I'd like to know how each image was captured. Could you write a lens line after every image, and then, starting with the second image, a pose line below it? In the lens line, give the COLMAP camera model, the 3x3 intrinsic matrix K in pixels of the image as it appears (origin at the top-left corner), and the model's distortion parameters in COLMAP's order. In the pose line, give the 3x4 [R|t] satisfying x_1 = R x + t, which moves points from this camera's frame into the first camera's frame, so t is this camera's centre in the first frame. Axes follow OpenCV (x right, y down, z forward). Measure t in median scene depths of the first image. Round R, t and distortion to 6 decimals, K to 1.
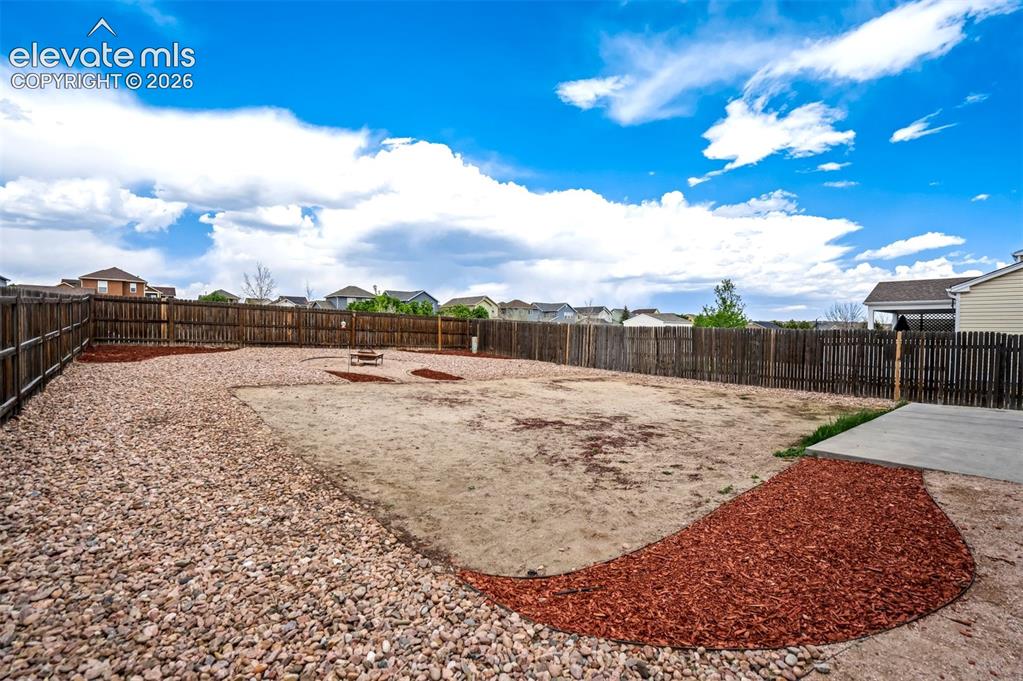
lens RADIAL K [[482.4, 0, 512.4], [0, 482.4, 340.4], [0, 0, 1]] dist [-0.012721, -0.000027]
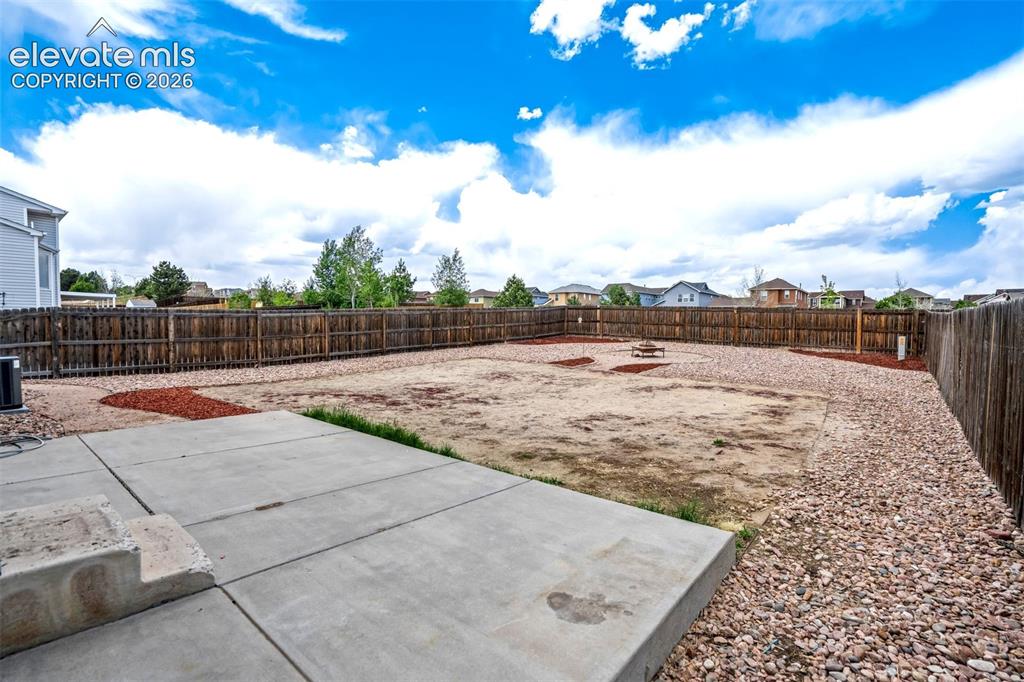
lens RADIAL K [[482.9, 0, 513.1], [0, 482.9, 340.5], [0, 0, 1]] dist [-0.012721, -0.000027]
pose [[0.164400, 0.019785, -0.986195, 0.525656], [-0.027281, 0.999508, 0.015504, 0.002800], [0.986016, 0.024355, 0.164859, 0.377407]]
